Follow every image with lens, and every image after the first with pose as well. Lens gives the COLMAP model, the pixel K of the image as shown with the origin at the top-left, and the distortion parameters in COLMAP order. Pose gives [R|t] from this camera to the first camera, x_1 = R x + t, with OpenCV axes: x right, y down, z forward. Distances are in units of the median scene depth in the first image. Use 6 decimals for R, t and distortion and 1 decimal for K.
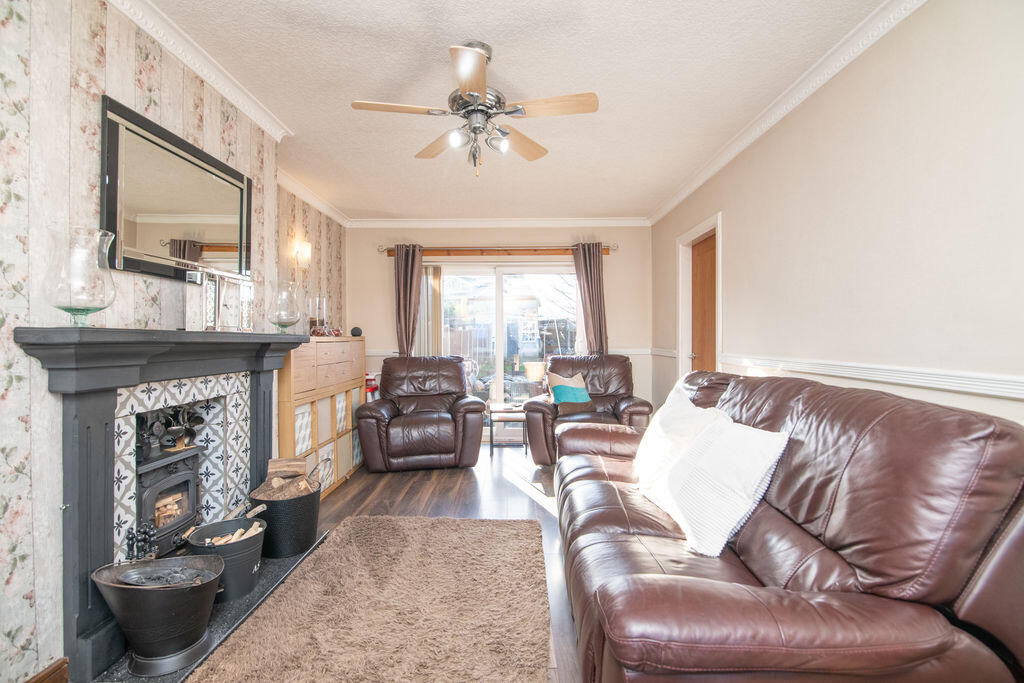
lens RADIAL K [[468.6, 0, 512.9], [0, 468.6, 337.5], [0, 0, 1]] dist [0.000144, -0.000039]
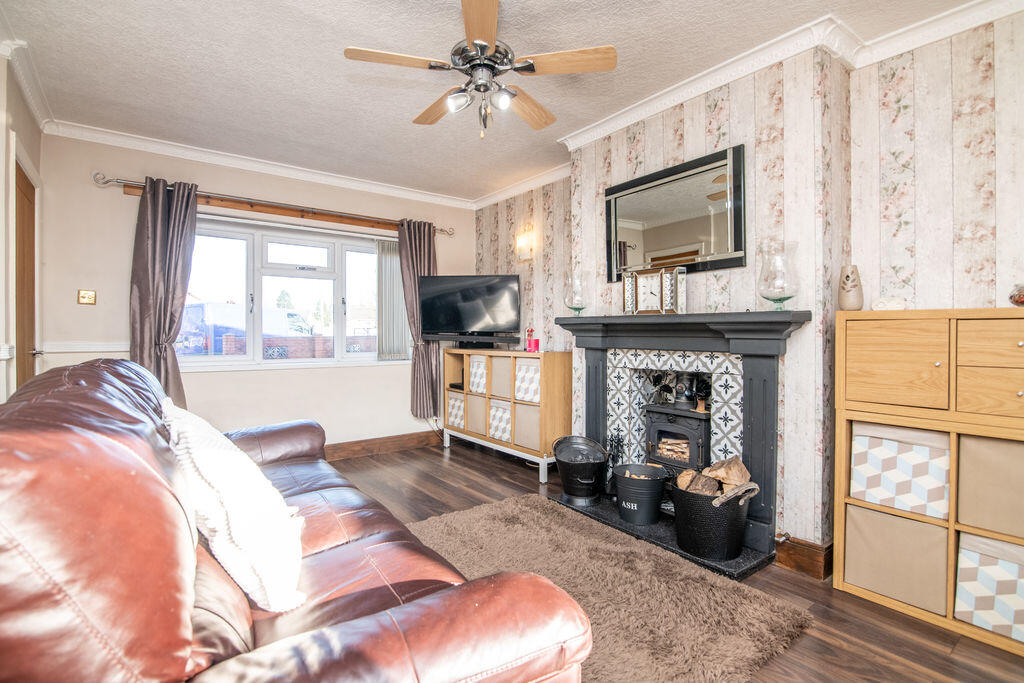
lens RADIAL K [[468.6, 0, 511.2], [0, 468.6, 336.1], [0, 0, 1]] dist [0.000144, -0.000039]
pose [[-0.792202, 0.005578, -0.610233, 0.431294], [0.001468, 0.999973, 0.007235, 0.035422], [0.610257, 0.004836, -0.792189, 1.746877]]
